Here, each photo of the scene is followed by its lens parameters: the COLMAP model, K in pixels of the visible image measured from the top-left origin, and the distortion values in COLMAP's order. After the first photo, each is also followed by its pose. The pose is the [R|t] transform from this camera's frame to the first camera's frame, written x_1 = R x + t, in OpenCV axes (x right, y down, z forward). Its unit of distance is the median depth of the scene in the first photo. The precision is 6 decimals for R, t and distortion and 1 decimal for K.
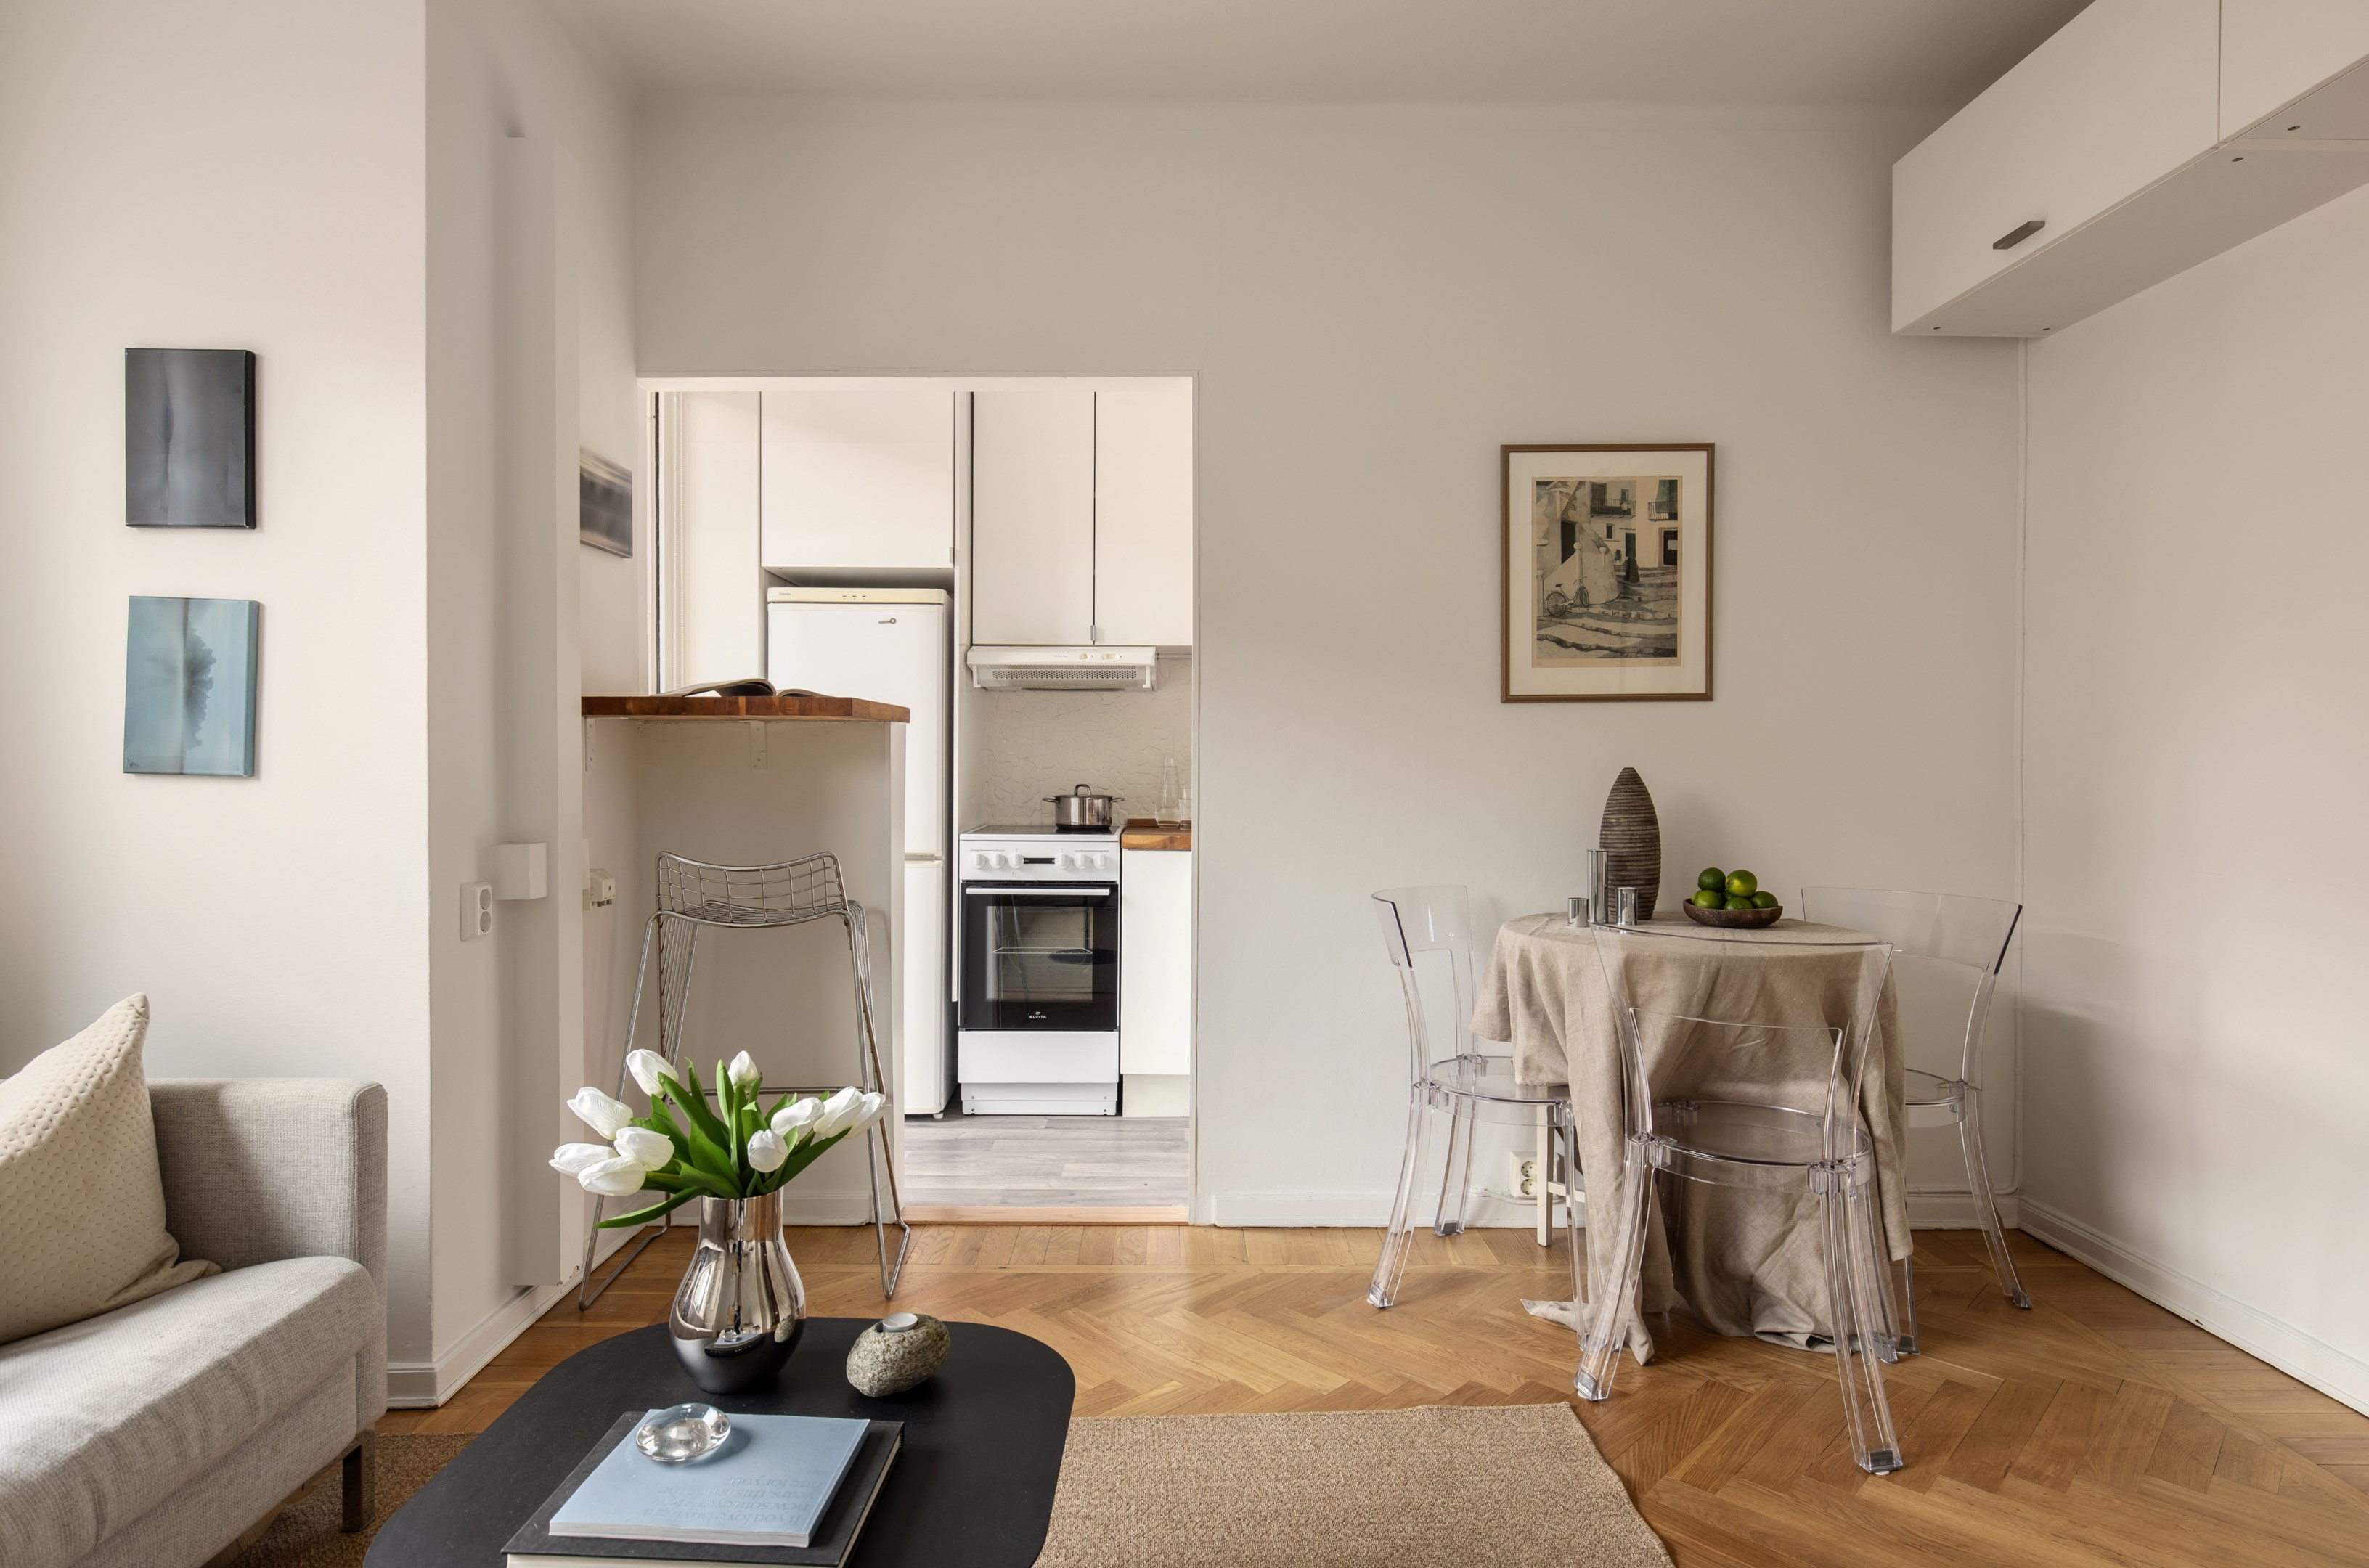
lens RADIAL K [[1279.5, 0, 1184.5], [0, 1279.5, 784.0], [0, 0, 1]] dist [-0.001356, 0.000874]
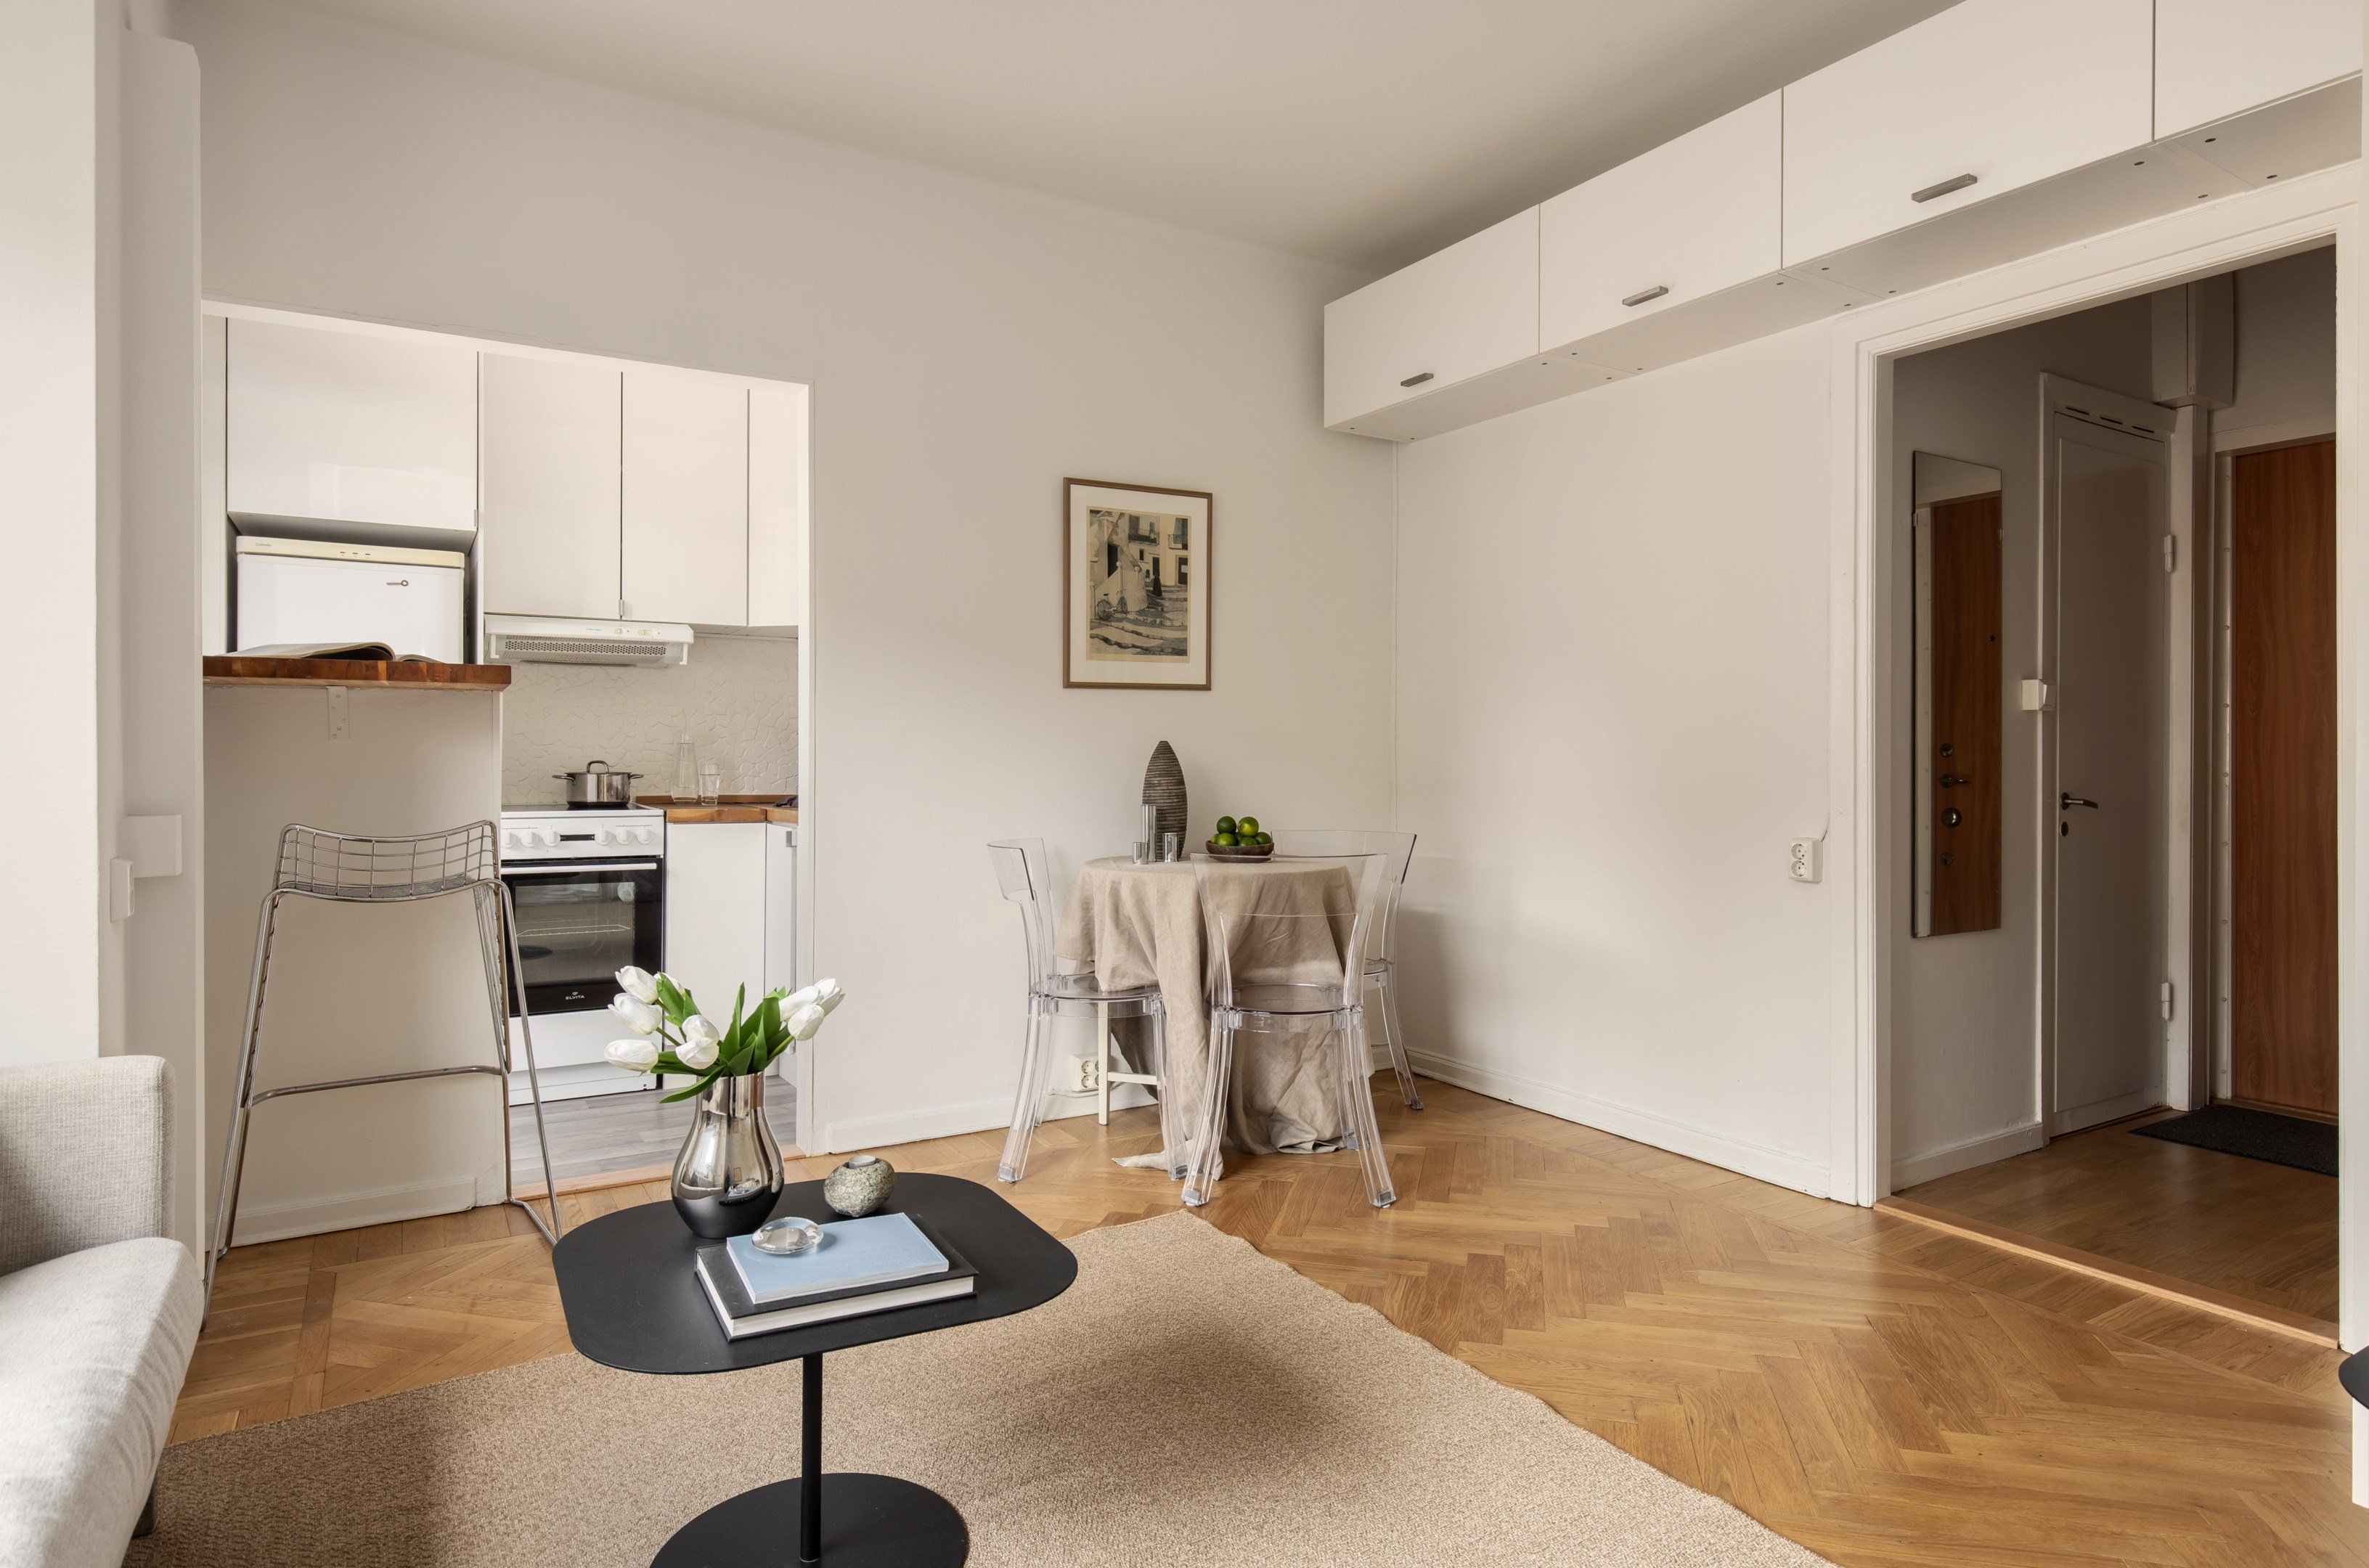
lens RADIAL K [[1319.8, 0, 1188.3], [0, 1319.8, 776.5], [0, 0, 1]] dist [0.001790, -0.000979]
pose [[0.857928, -0.008872, 0.513694, -0.300967], [0.008427, 0.999959, 0.003195, 0.018127], [-0.513701, 0.001588, 0.857968, -0.143167]]
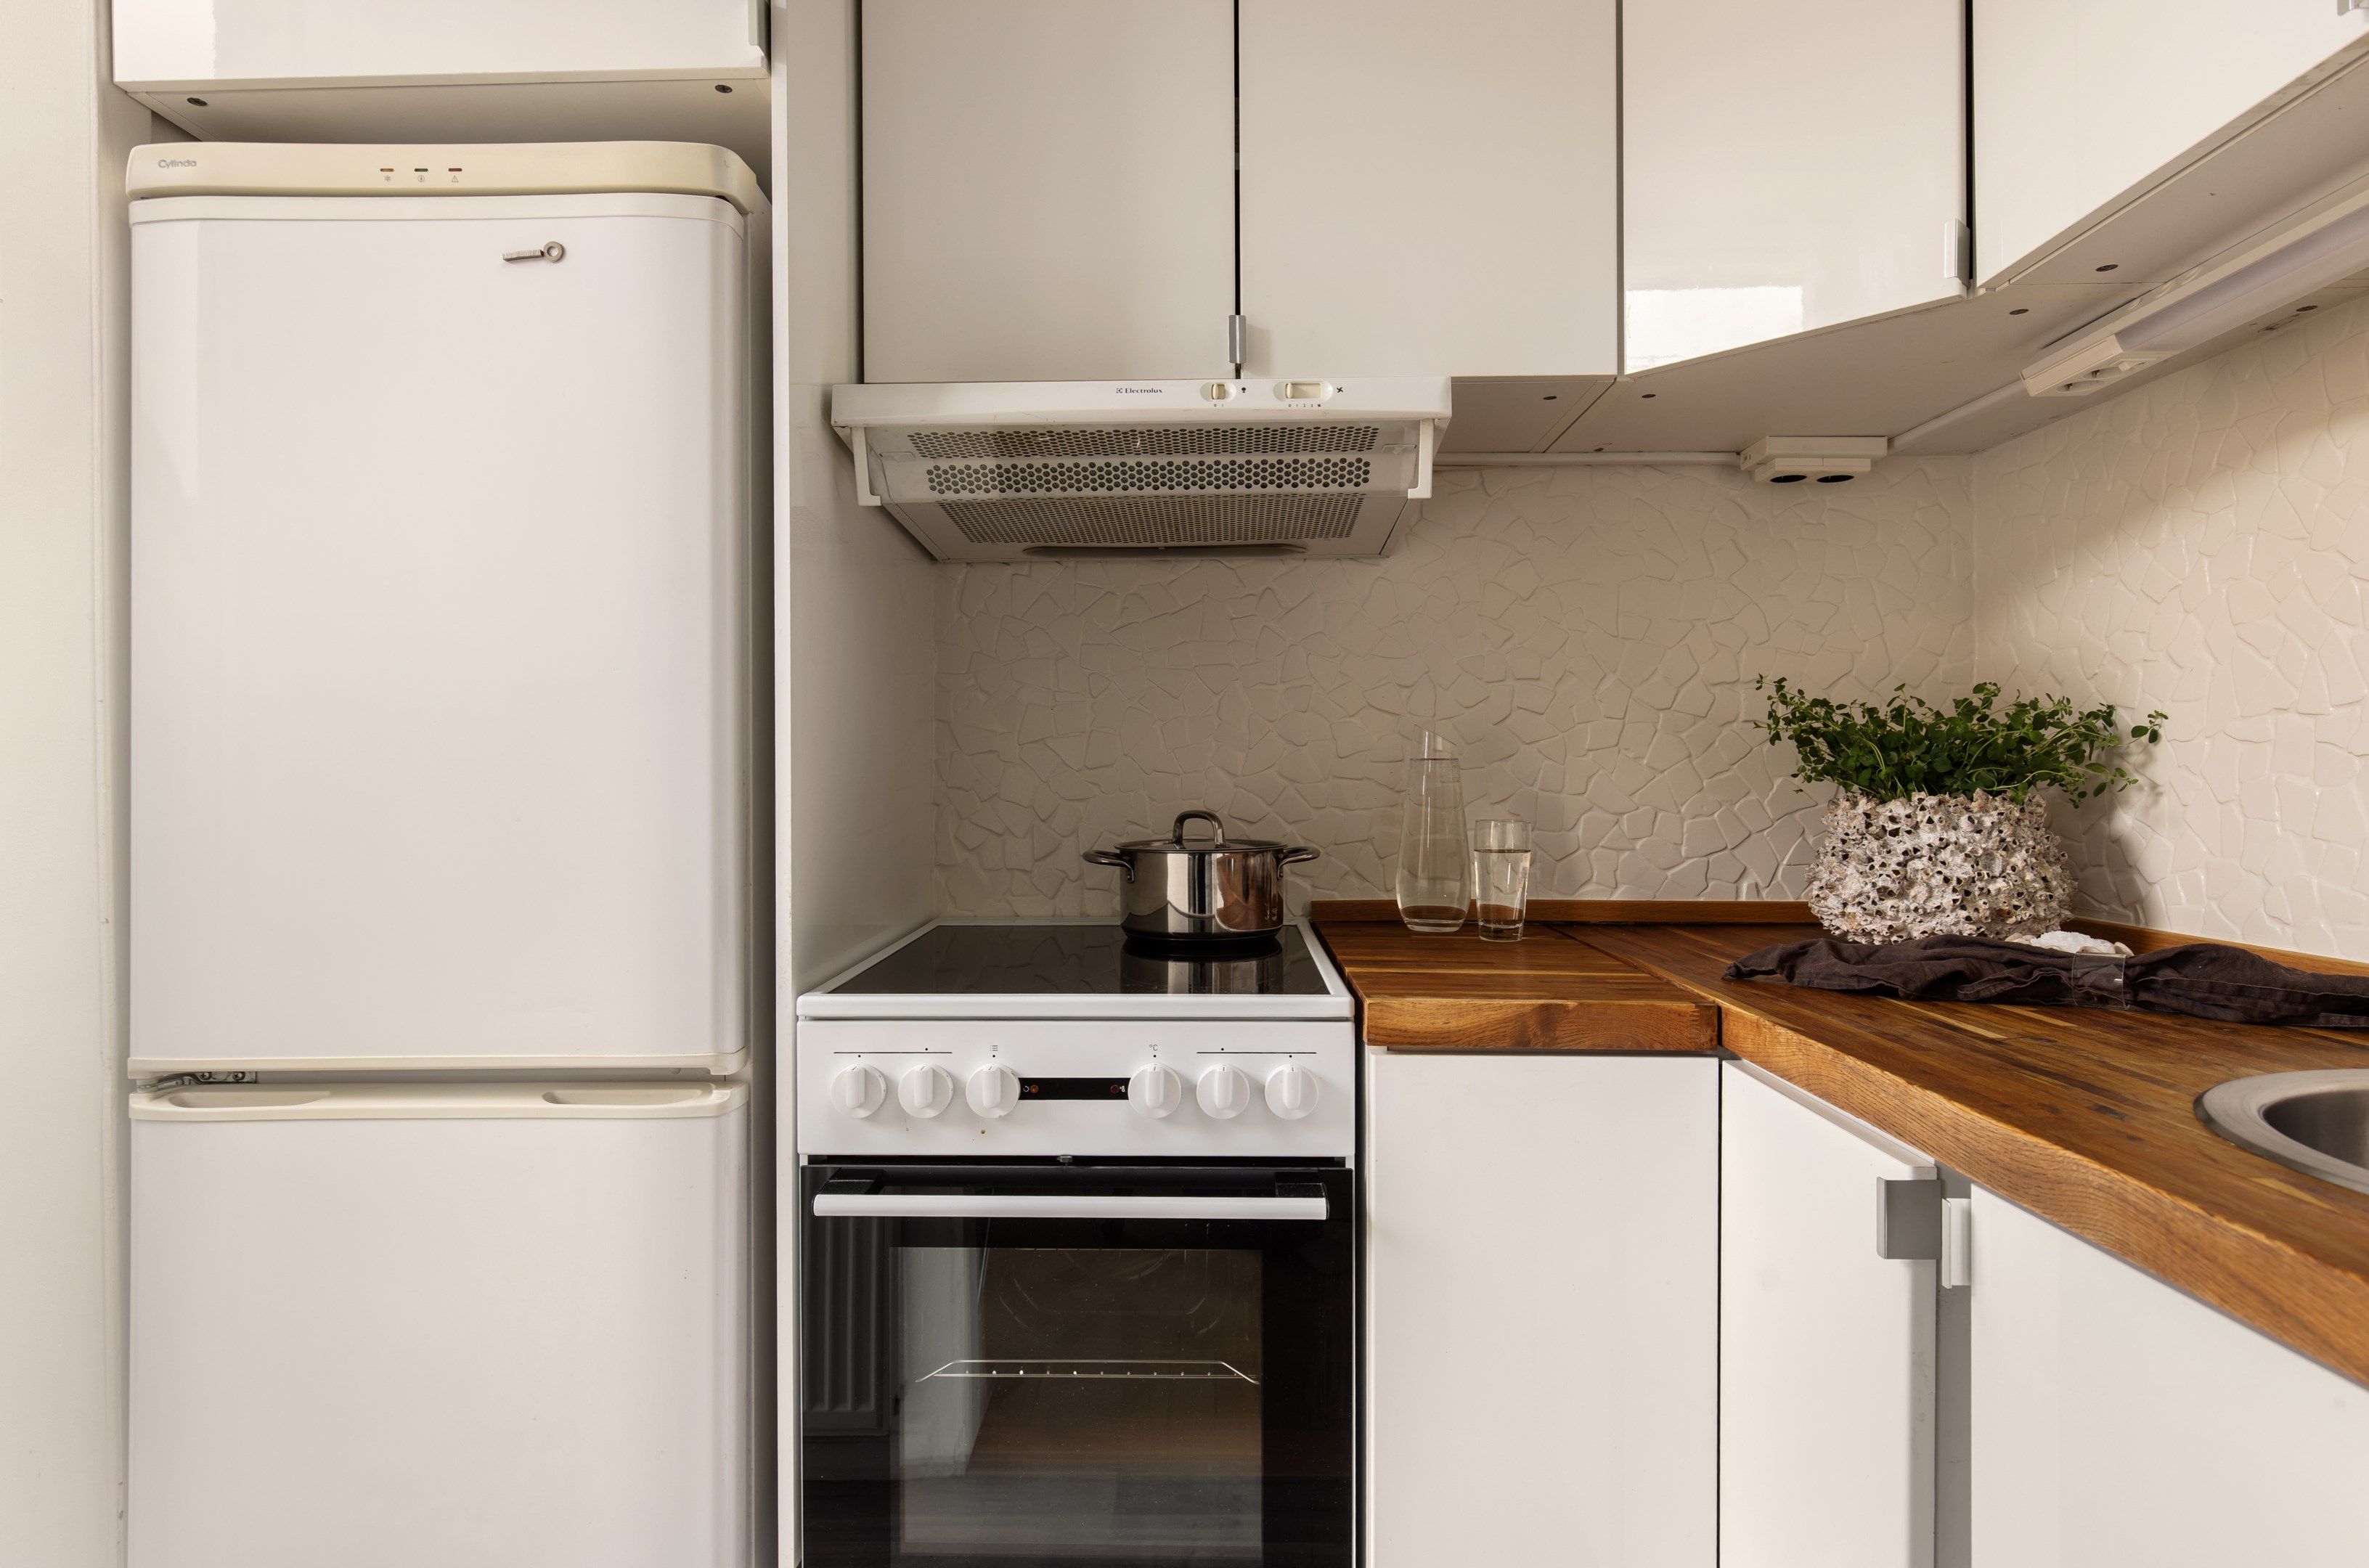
lens RADIAL K [[1319.8, 0, 1188.3], [0, 1319.8, 776.5], [0, 0, 1]] dist [0.001790, -0.000979]
pose [[0.999518, -0.011693, -0.028751, -0.102529], [0.011453, 0.999898, -0.008496, -0.008739], [0.028847, 0.008163, 0.999551, 0.919366]]
